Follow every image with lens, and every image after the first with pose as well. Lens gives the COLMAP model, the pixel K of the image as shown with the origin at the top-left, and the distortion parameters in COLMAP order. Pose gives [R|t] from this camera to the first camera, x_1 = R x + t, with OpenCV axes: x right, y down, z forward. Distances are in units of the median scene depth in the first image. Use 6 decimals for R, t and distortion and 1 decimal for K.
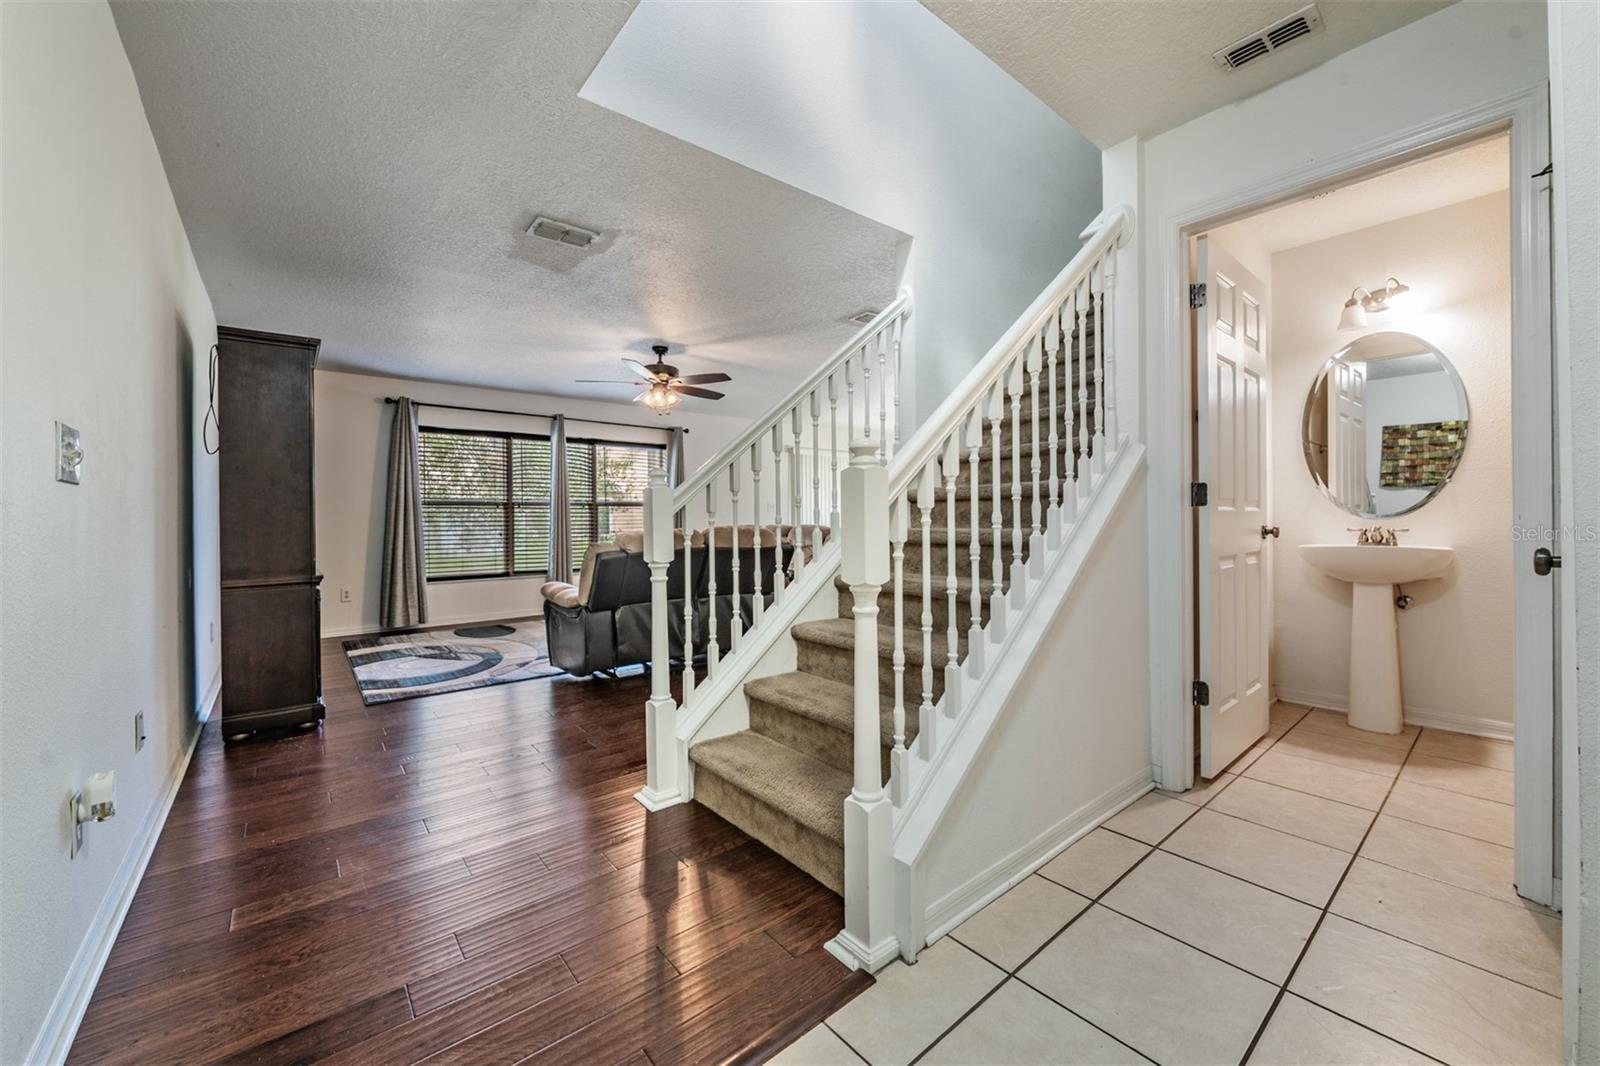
lens RADIAL K [[618.8, 0, 797.7], [0, 618.8, 510.6], [0, 0, 1]] dist [0.000227, -0.000023]
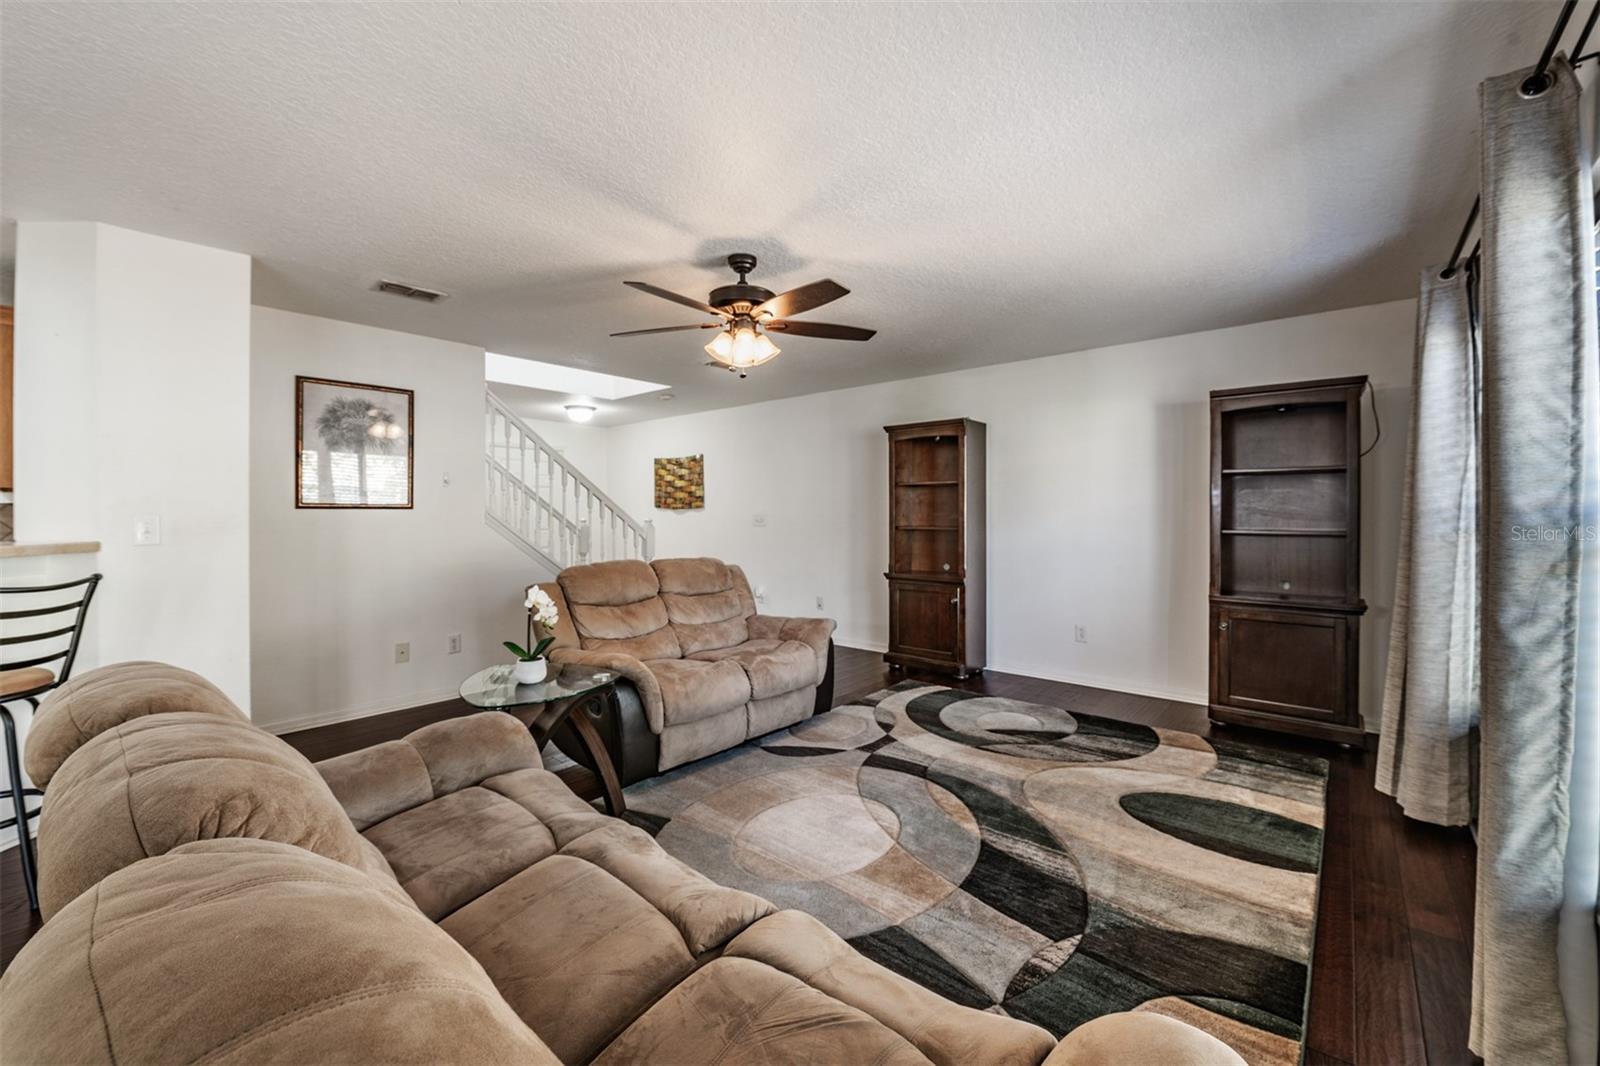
lens RADIAL K [[633.3, 0, 799.1], [0, 633.3, 526.4], [0, 0, 1]] dist [-0.001317, -0.006986]
pose [[-0.984268, 0.017900, -0.175775, -0.127874], [0.016187, 0.999807, 0.011174, -0.016180], [0.175941, 0.008153, -0.984367, 1.208799]]
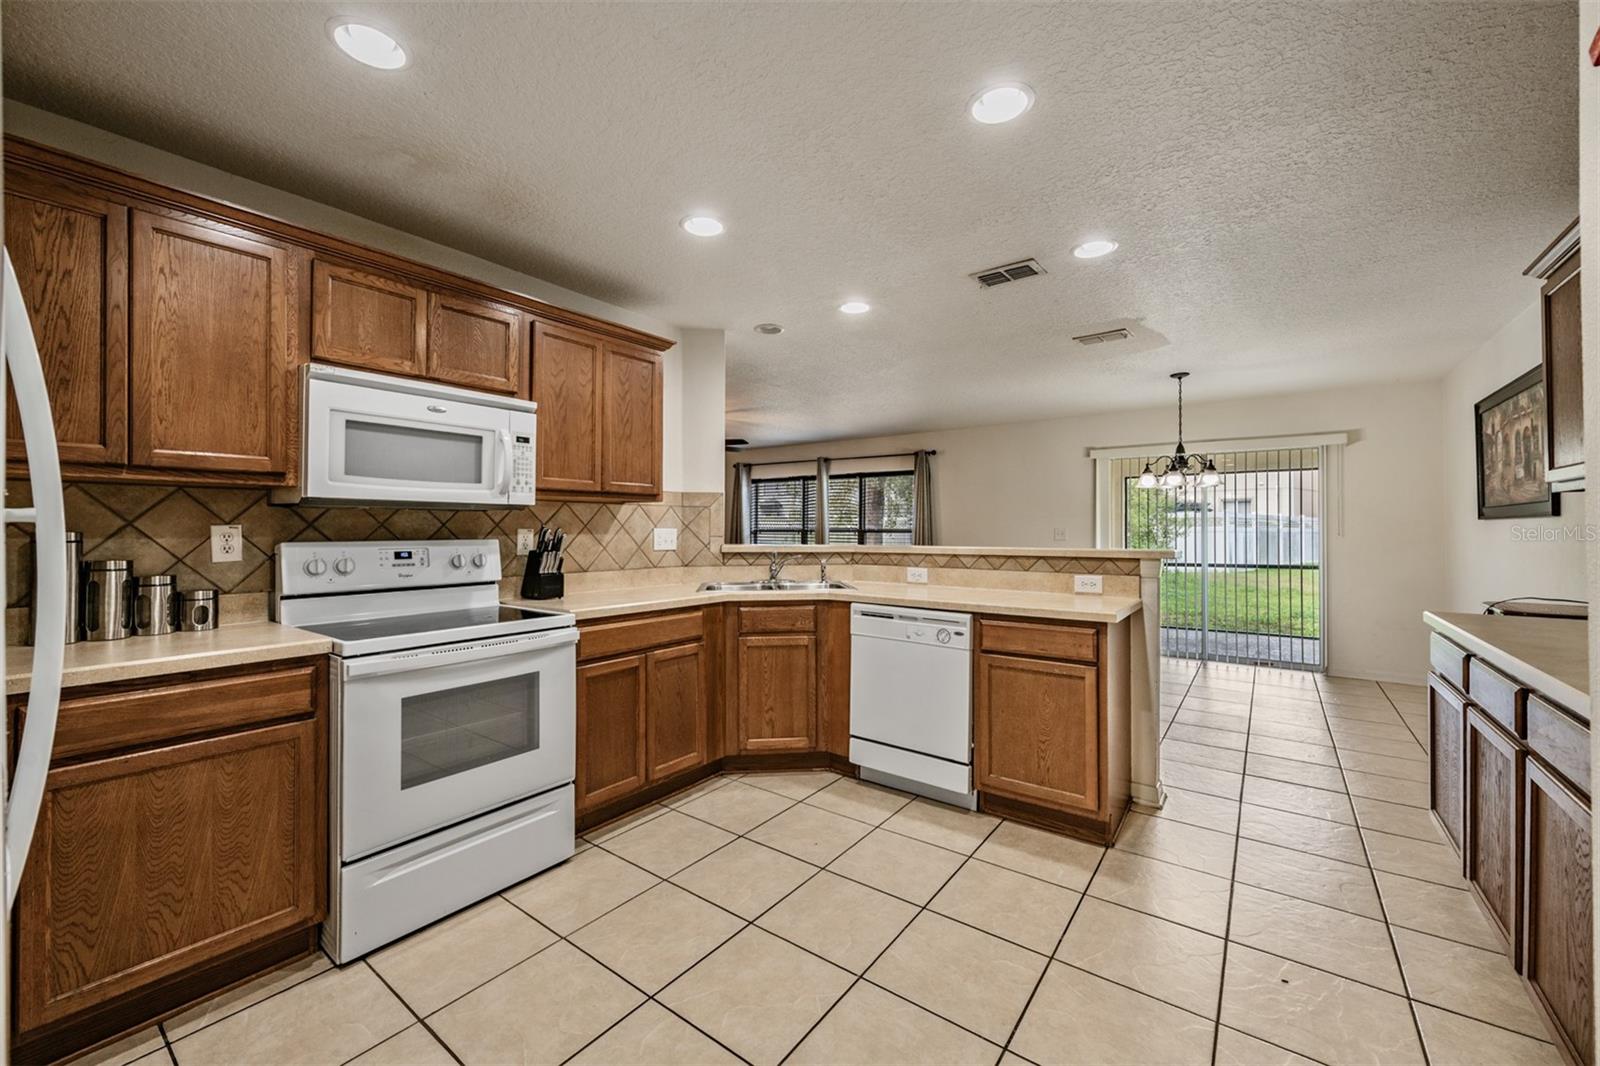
lens RADIAL K [[630.9, 0, 819.8], [0, 630.9, 523.3], [0, 0, 1]] dist [-0.002999, -0.000465]
pose [[0.266341, 0.003726, -0.963872, 0.832359], [0.005496, 0.999970, 0.005384, -0.034311], [0.963863, -0.006731, 0.266312, 0.699186]]
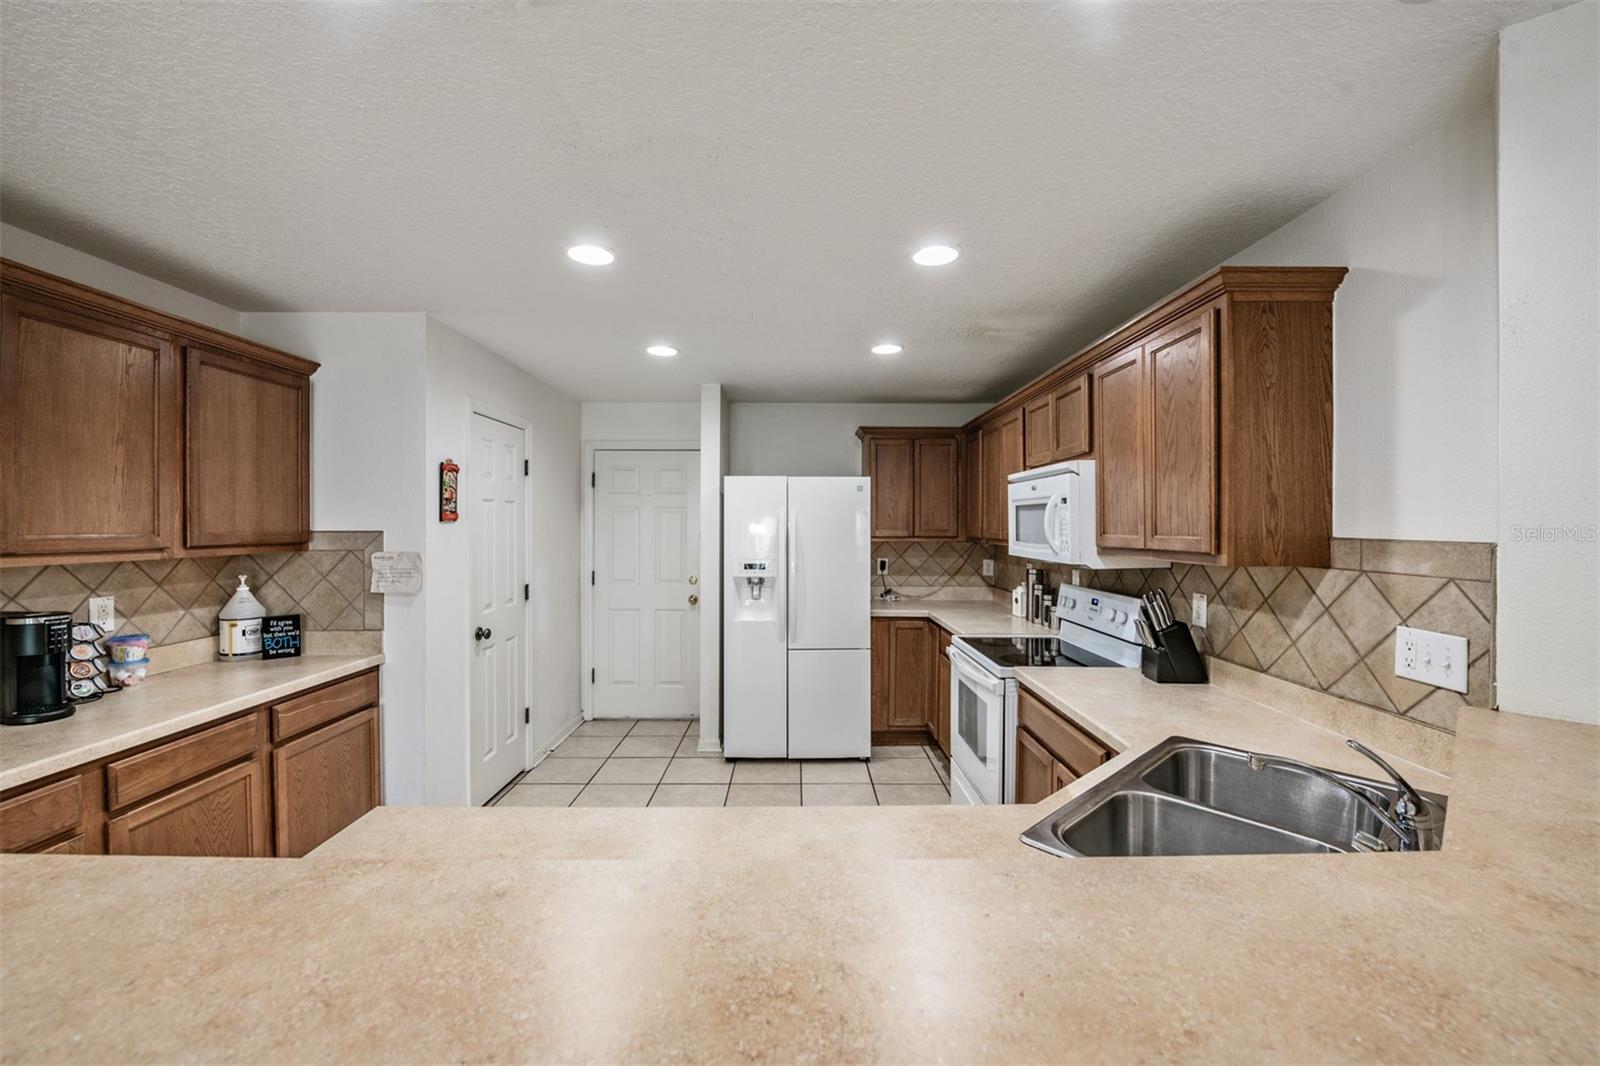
lens RADIAL K [[633.3, 0, 799.1], [0, 633.3, 526.4], [0, 0, 1]] dist [-0.001317, -0.006986]
pose [[-0.780680, 0.008620, 0.624871, 0.316402], [0.001183, 0.999923, -0.012317, -0.062288], [-0.624930, -0.008876, -0.780631, 1.027226]]
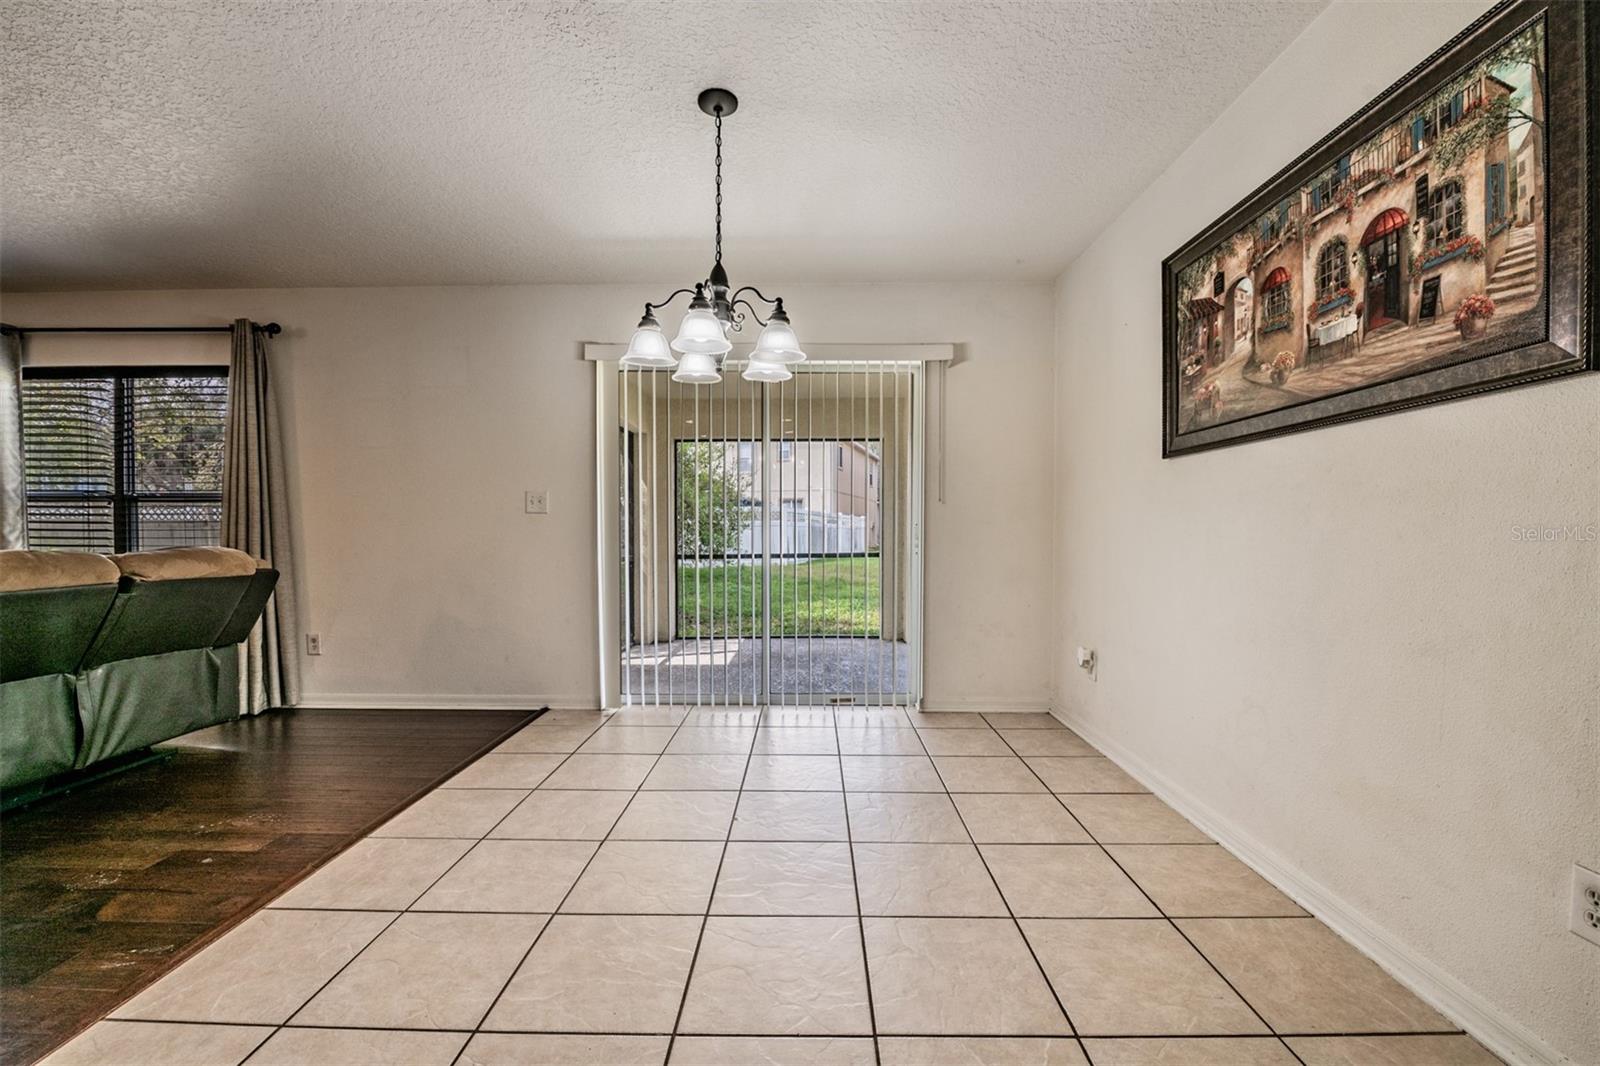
lens RADIAL K [[637.0, 0, 798.8], [0, 637.0, 545.1], [0, 0, 1]] dist [-0.012697, -0.000819]
pose [[0.760863, 0.028541, -0.648285, 0.479345], [-0.003379, 0.999193, 0.040025, 0.005742], [0.648904, -0.028263, 0.760345, 1.080049]]
